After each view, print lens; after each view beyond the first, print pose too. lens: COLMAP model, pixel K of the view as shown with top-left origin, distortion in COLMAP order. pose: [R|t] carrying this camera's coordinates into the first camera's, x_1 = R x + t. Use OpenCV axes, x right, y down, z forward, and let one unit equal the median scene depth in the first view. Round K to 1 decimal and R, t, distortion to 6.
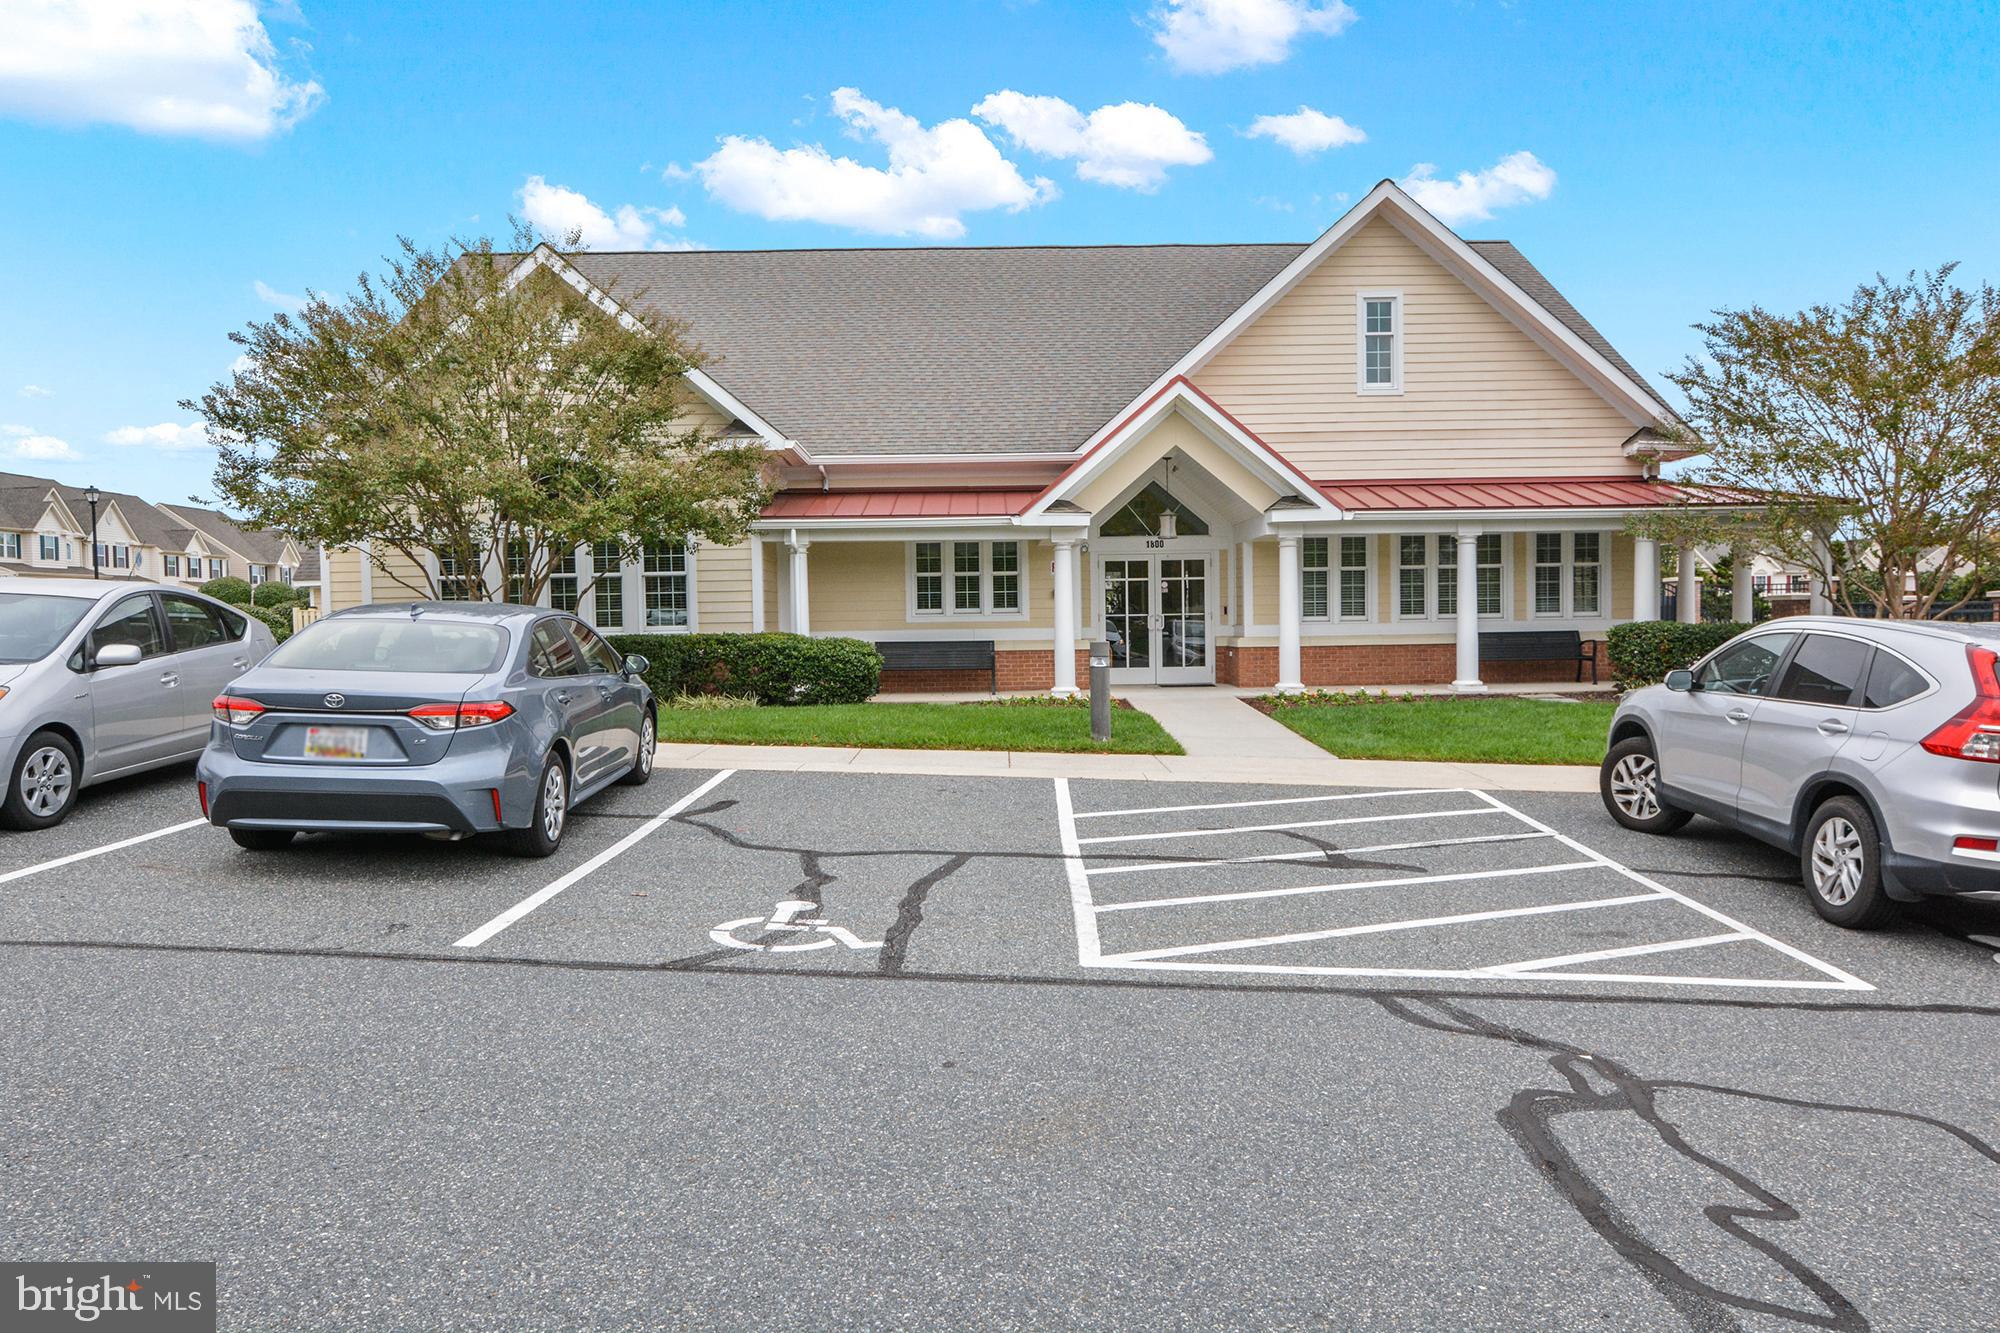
lens RADIAL K [[1380.0, 0, 1008.0], [0, 1380.0, 670.3], [0, 0, 1]] dist [-0.000772, 0.000127]
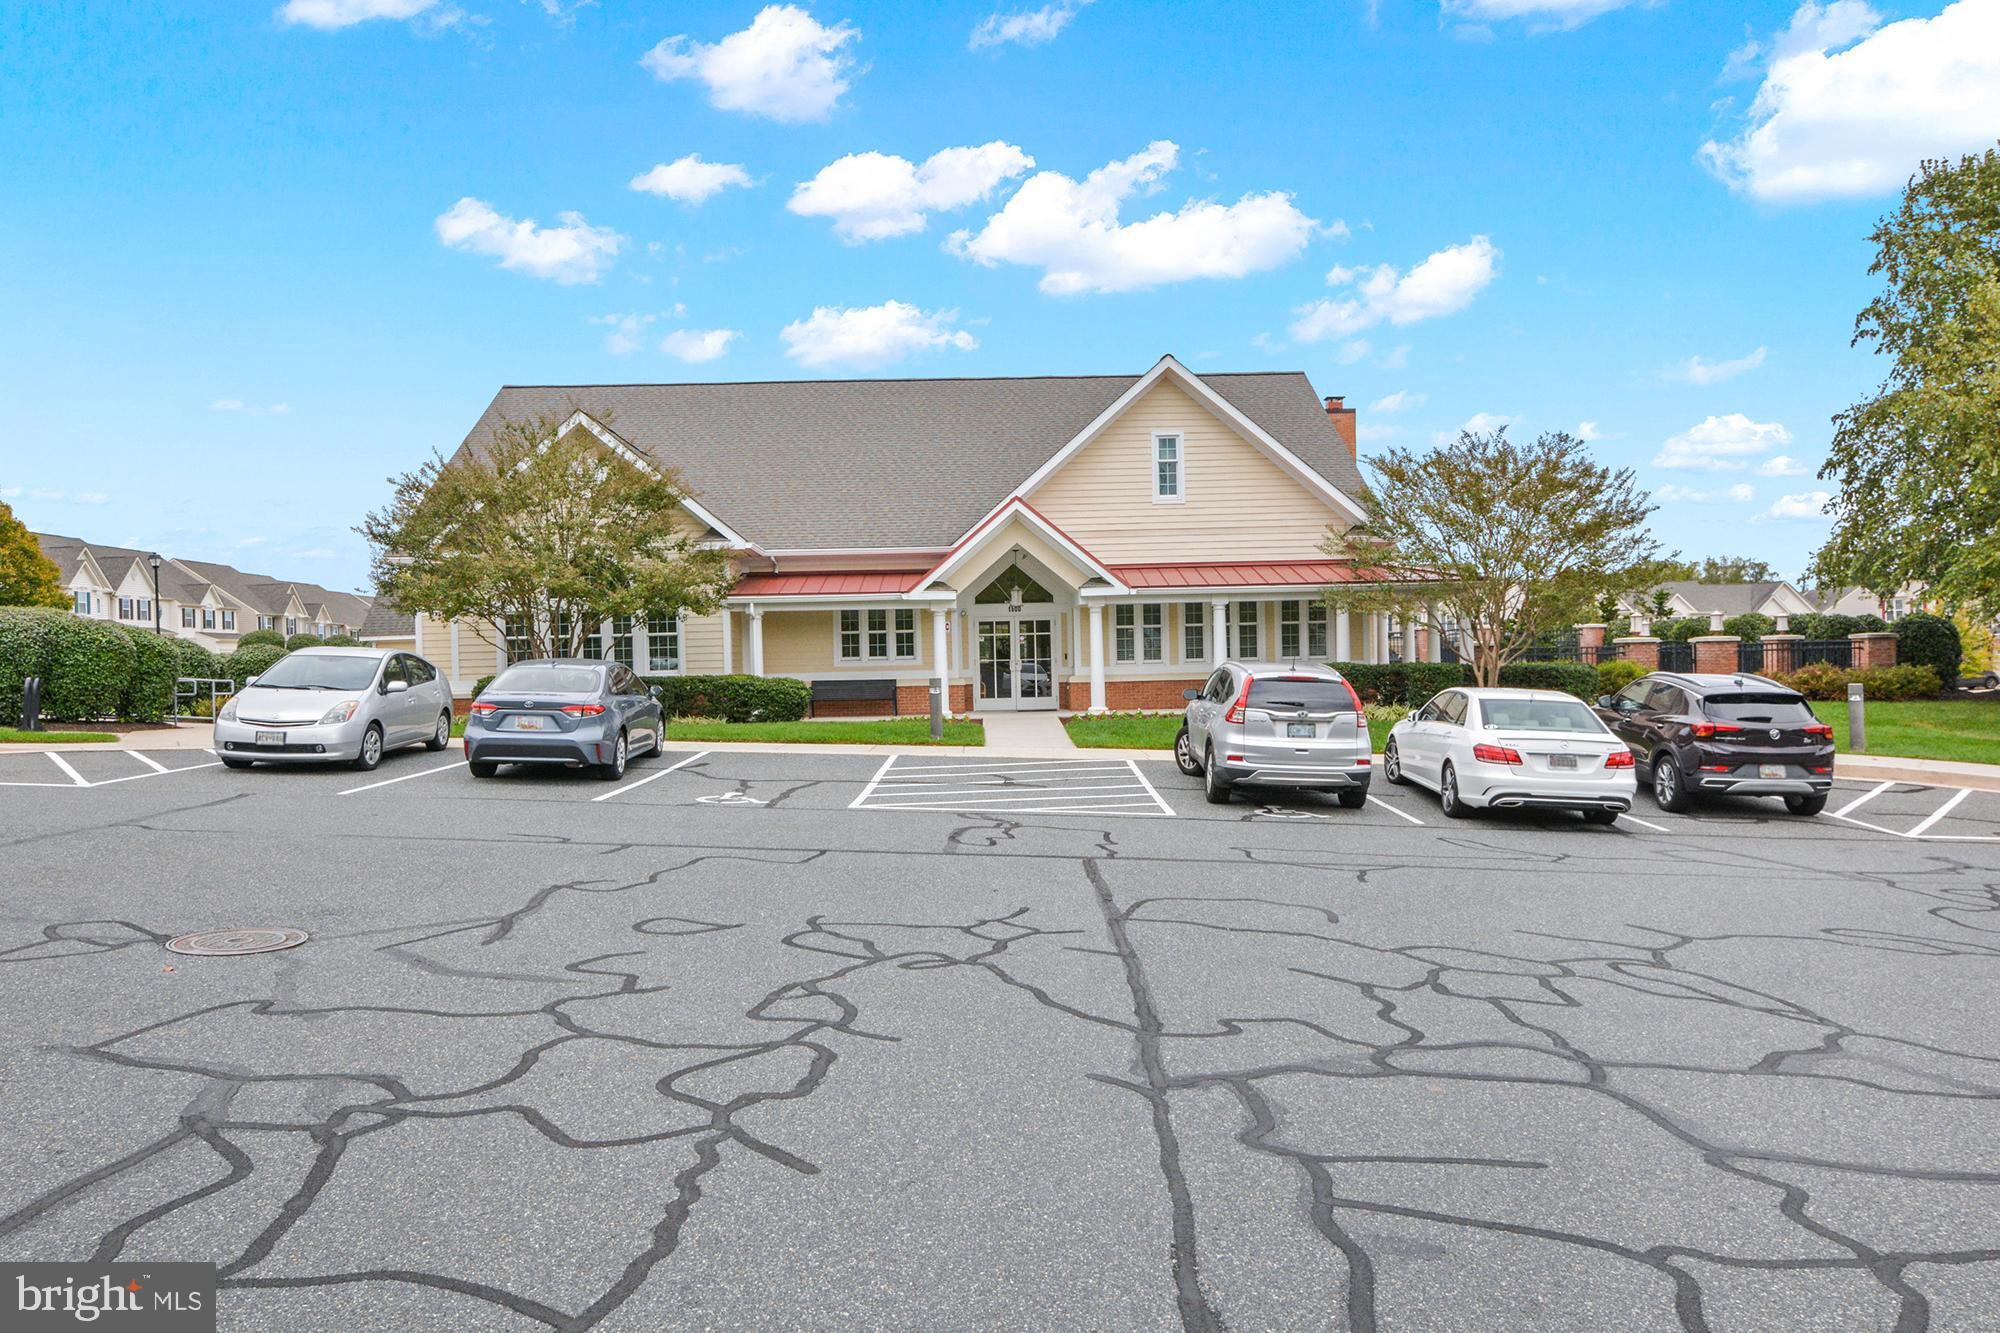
lens RADIAL K [[1380.0, 0, 991.5], [0, 1380.0, 663.8], [0, 0, 1]] dist [-0.000772, 0.000127]
pose [[0.999977, -0.006635, 0.001462, 0.093102], [0.006684, 0.999336, -0.035828, 0.015040], [-0.001223, 0.035837, 0.999357, -0.443613]]
